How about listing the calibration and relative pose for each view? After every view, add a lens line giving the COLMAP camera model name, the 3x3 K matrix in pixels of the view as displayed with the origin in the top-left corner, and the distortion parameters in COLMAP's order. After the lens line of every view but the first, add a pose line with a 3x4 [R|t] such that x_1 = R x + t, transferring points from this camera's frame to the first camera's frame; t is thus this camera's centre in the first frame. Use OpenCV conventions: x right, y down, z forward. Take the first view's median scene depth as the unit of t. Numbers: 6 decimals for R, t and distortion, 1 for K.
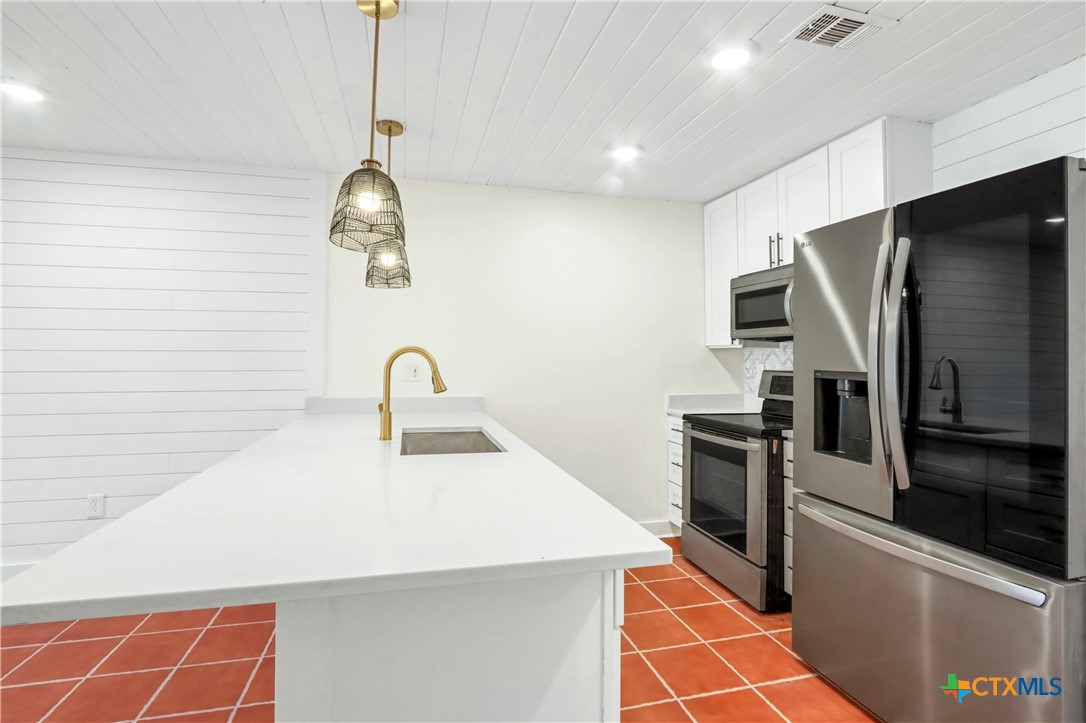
lens RADIAL K [[552.2, 0, 572.2], [0, 552.2, 359.0], [0, 0, 1]] dist [-0.006802, -0.002112]
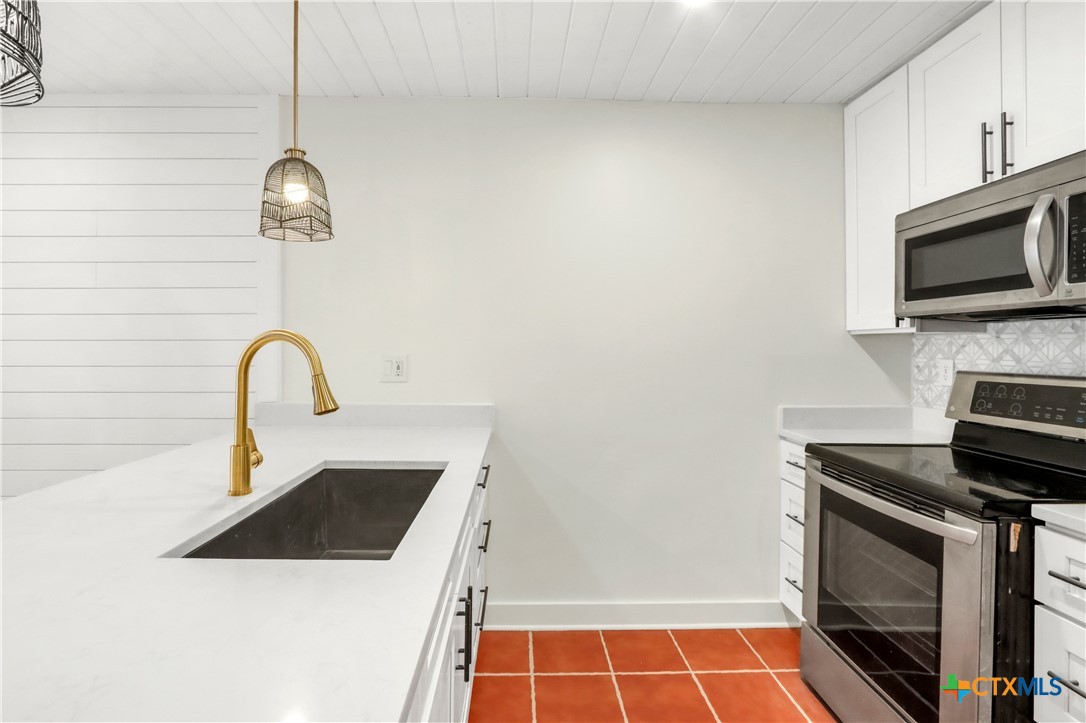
lens RADIAL K [[552.2, 0, 542.0], [0, 552.2, 355.6], [0, 0, 1]] dist [-0.006802, -0.002112]
pose [[0.969012, 0.004406, -0.246975, 0.069913], [-0.001161, 0.999911, 0.013281, -0.003524], [0.247011, -0.012582, 0.968931, 0.348352]]
